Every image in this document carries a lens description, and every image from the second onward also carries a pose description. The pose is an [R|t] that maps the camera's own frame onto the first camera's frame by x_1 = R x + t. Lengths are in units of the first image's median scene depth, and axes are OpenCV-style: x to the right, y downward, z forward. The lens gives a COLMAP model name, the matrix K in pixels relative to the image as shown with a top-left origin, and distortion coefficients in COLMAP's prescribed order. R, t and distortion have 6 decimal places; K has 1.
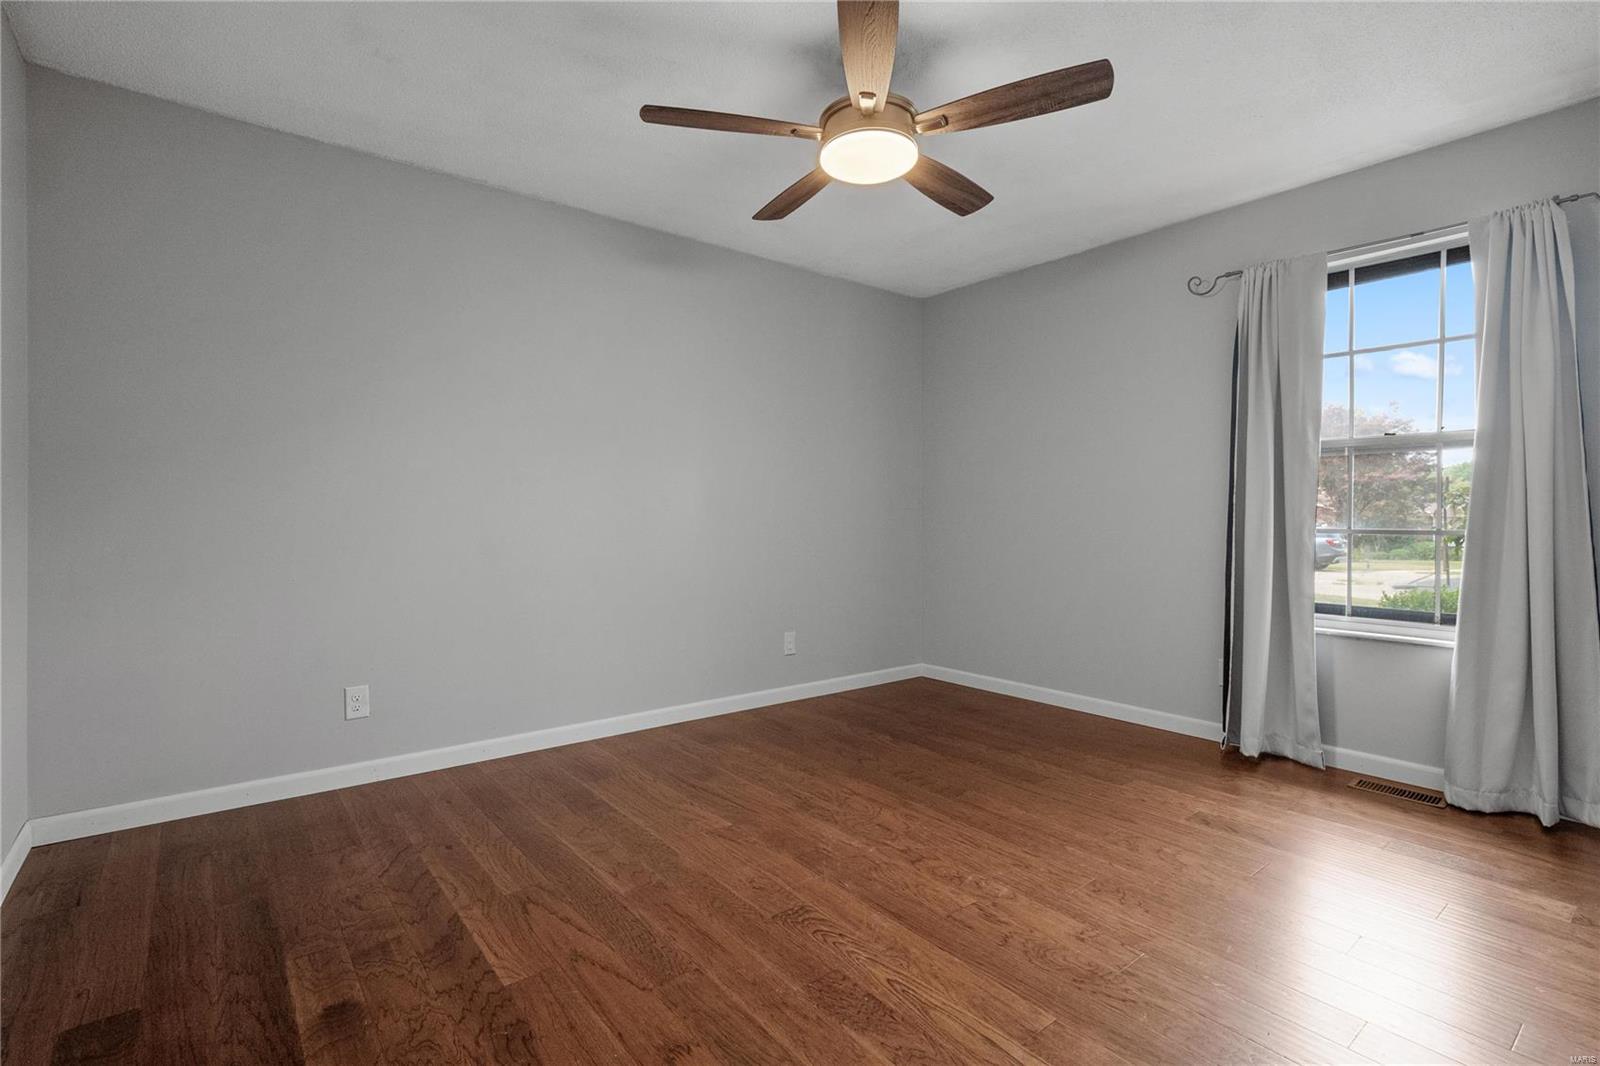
lens RADIAL K [[756.0, 0, 788.7], [0, 756.0, 526.7], [0, 0, 1]] dist [-0.010539, -0.002224]
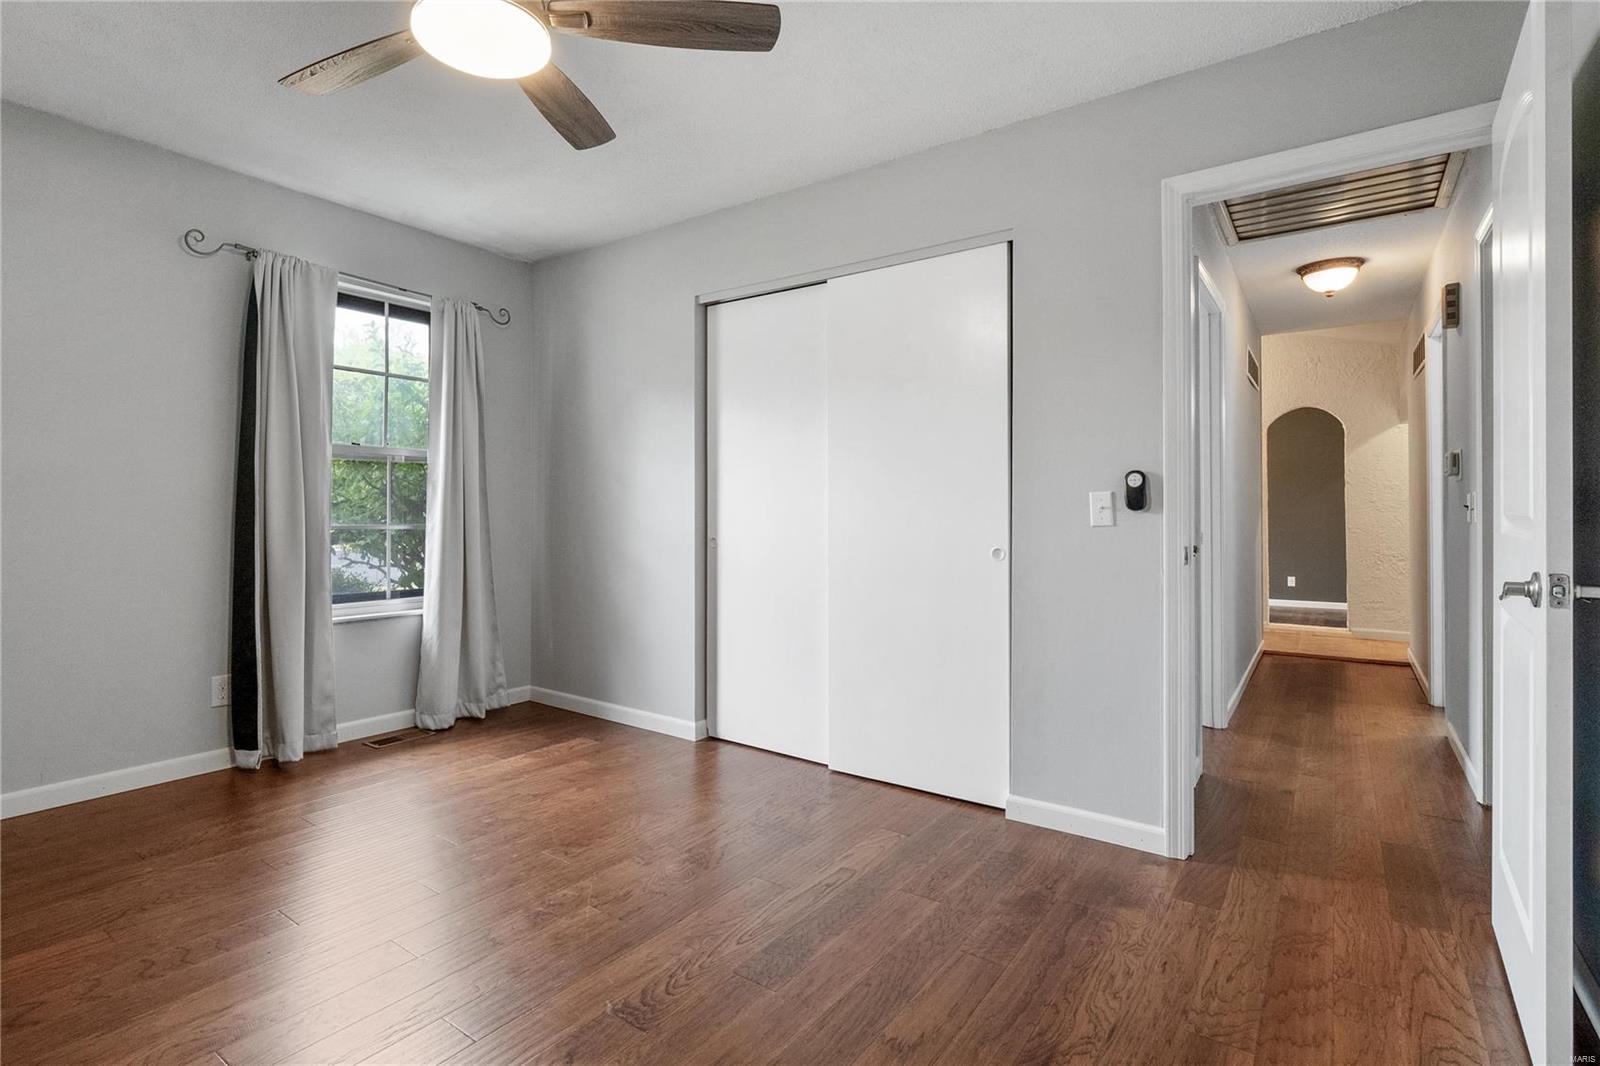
lens RADIAL K [[756.0, 0, 787.9], [0, 756.0, 523.8], [0, 0, 1]] dist [-0.010539, -0.002224]
pose [[-0.282480, -0.016695, 0.959128, -0.588897], [0.005833, 0.999800, 0.019121, -0.019250], [-0.959255, 0.010996, -0.282327, 0.780192]]
